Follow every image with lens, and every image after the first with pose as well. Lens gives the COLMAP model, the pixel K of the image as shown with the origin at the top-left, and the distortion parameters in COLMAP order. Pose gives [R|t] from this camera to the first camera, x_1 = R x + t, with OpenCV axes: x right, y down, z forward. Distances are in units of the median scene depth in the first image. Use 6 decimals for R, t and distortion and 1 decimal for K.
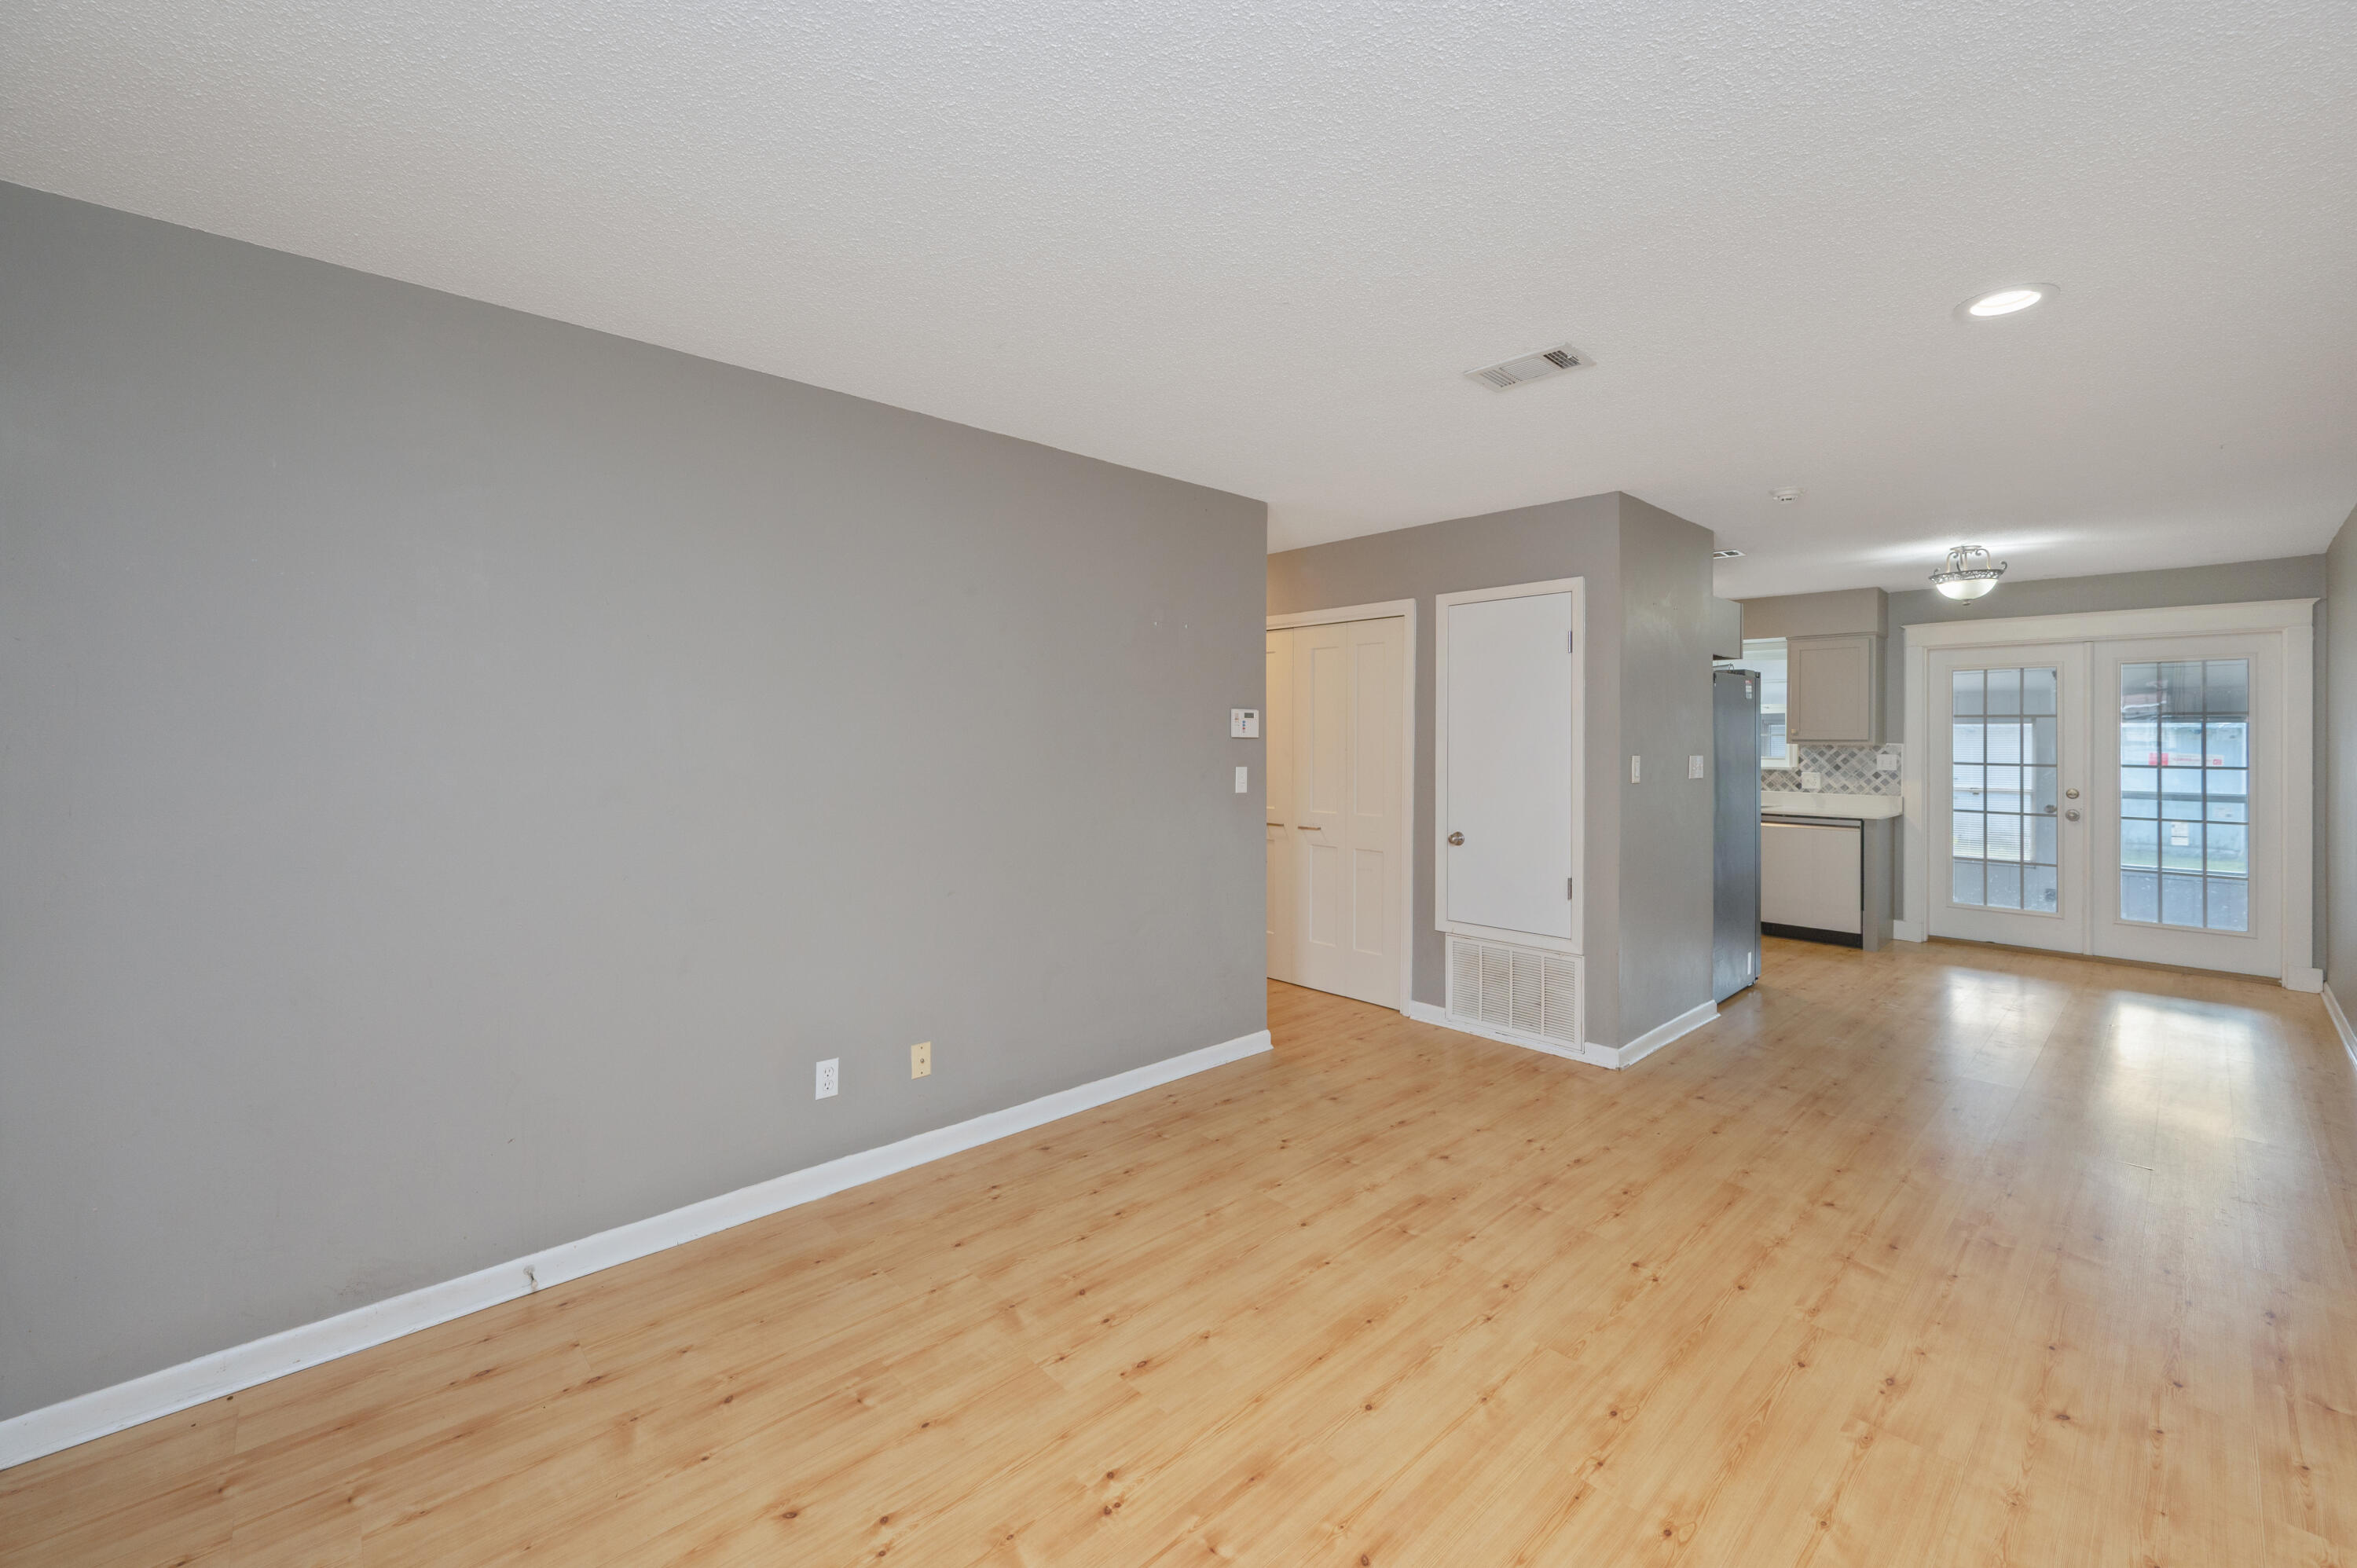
lens RADIAL K [[946.2, 0, 1184.2], [0, 946.2, 738.3], [0, 0, 1]] dist [-0.001909, -0.000272]
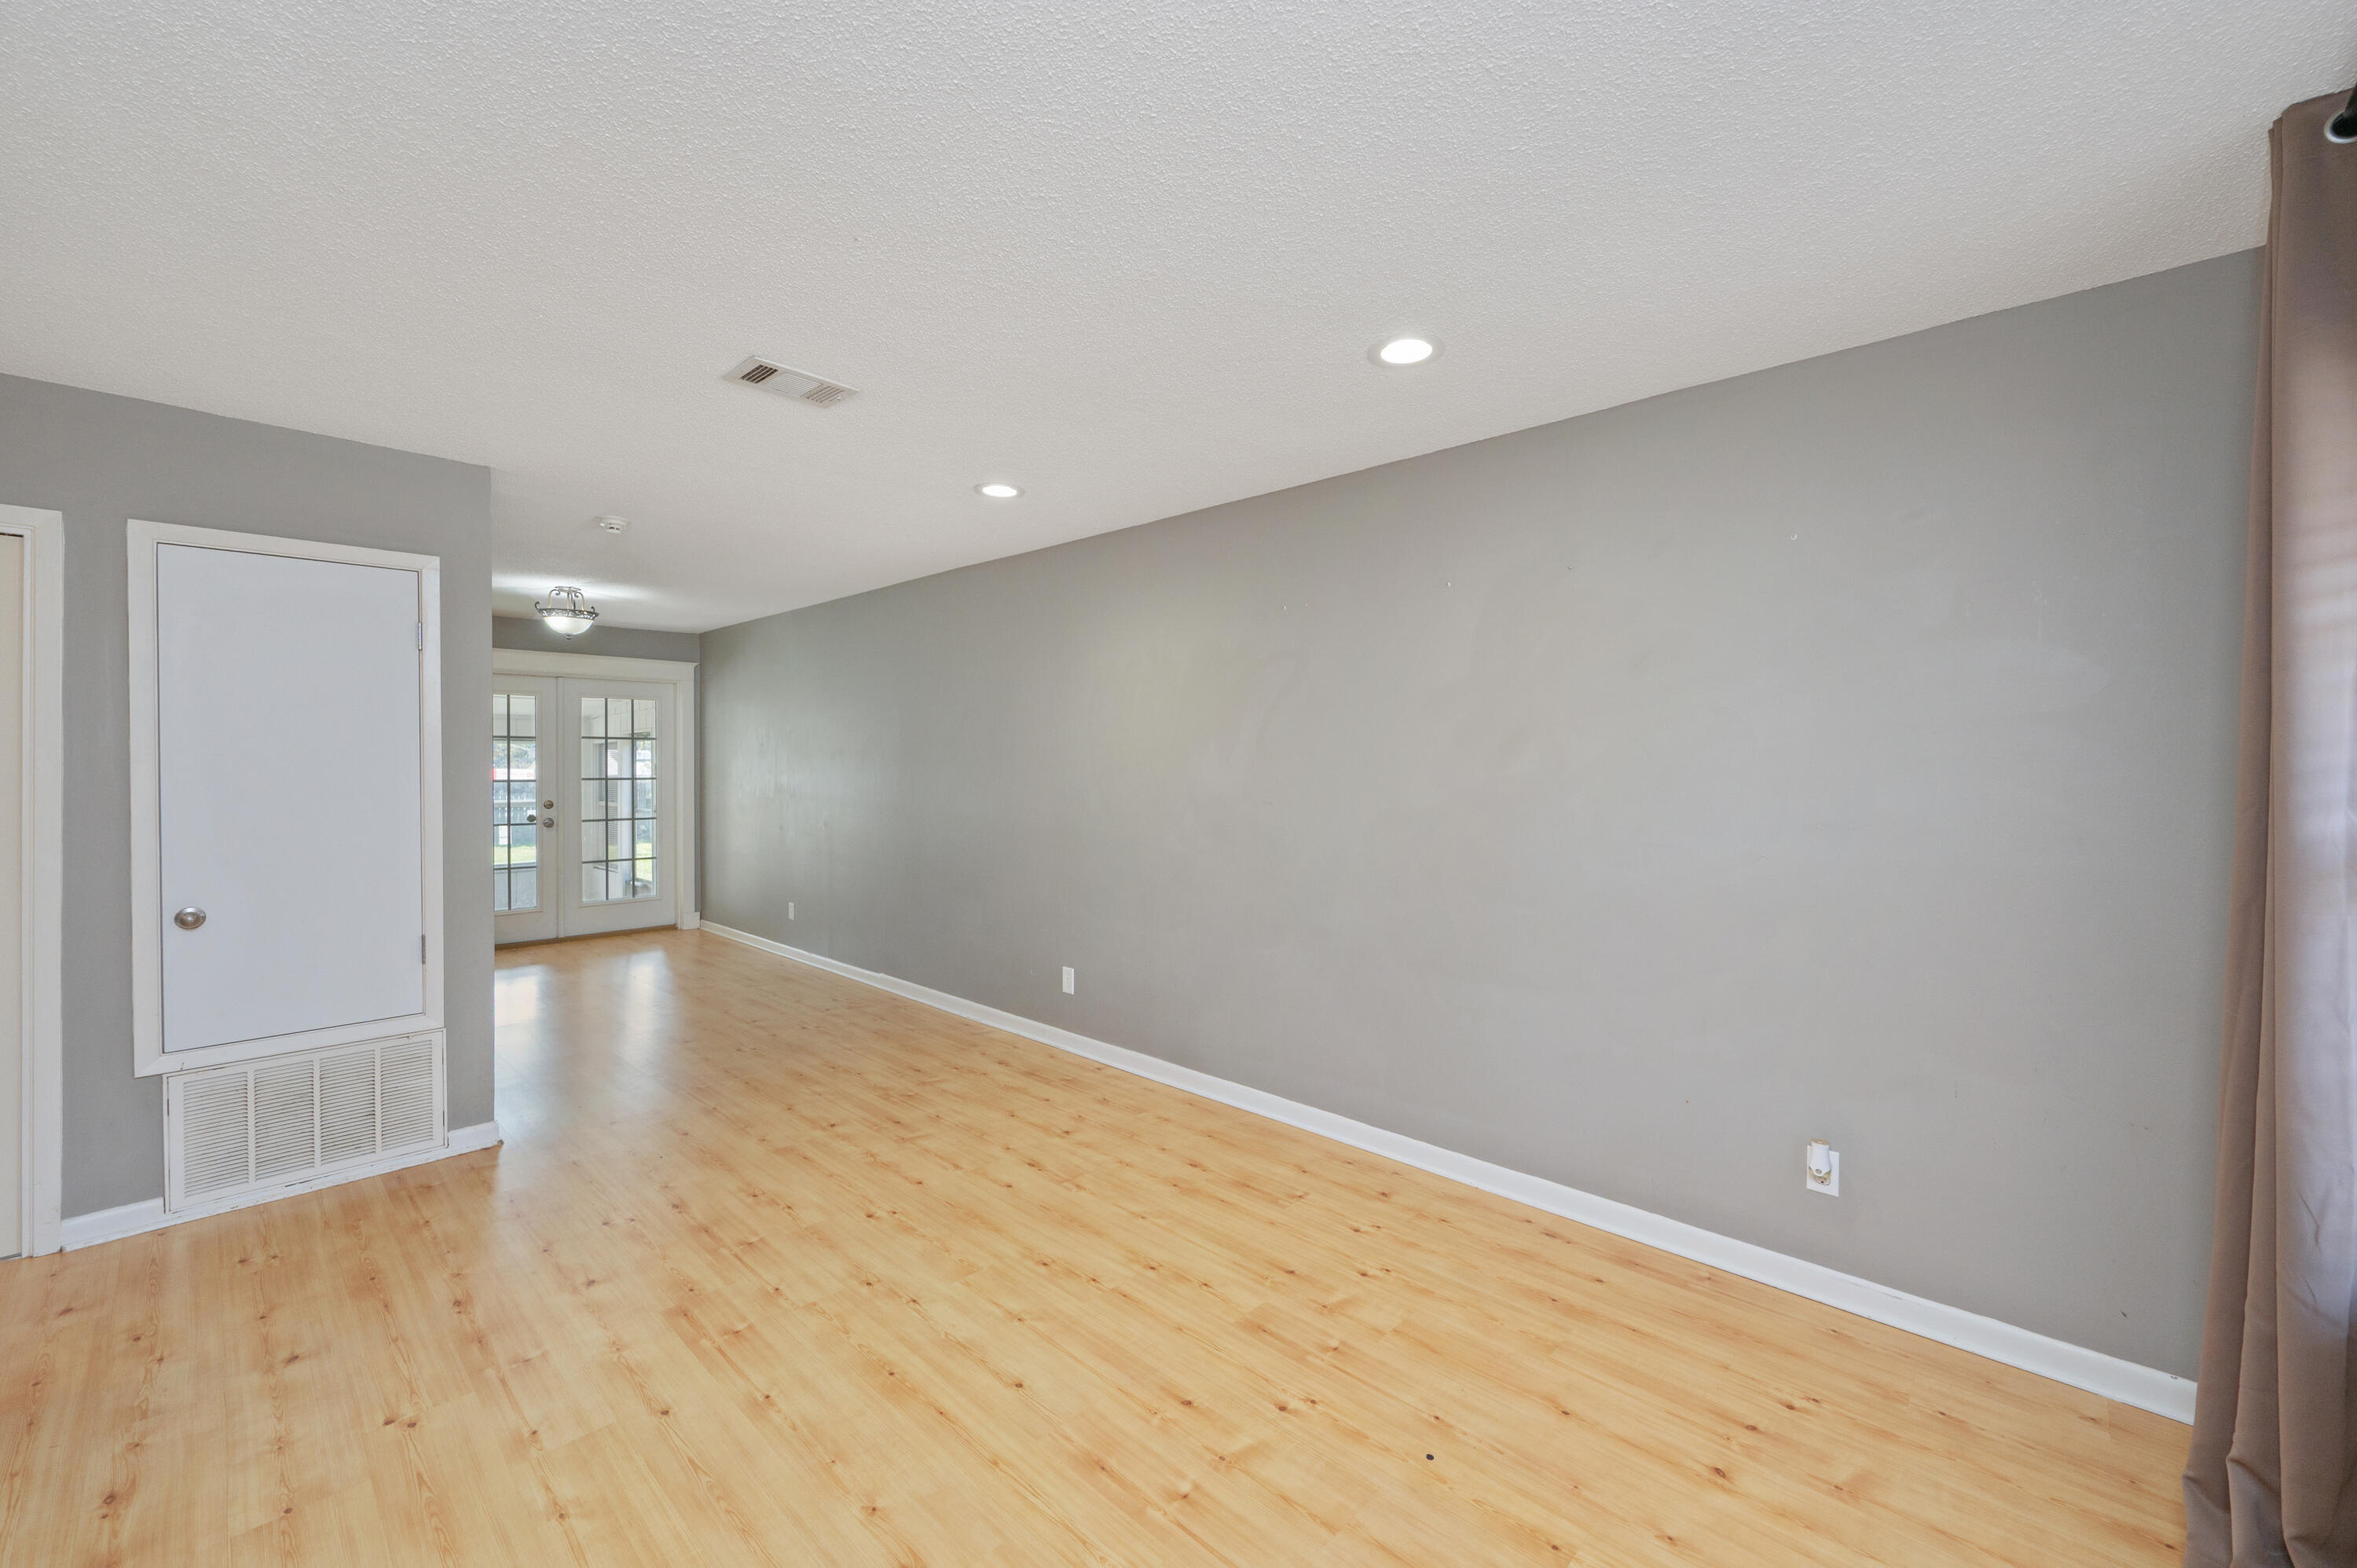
lens RADIAL K [[946.2, 0, 1171.2], [0, 946.2, 776.9], [0, 0, 1]] dist [-0.001909, -0.000272]
pose [[-0.054436, -0.021928, 0.998276, -0.601400], [0.002036, 0.999754, 0.022072, -0.001352], [-0.998515, 0.003234, -0.054378, 0.615225]]
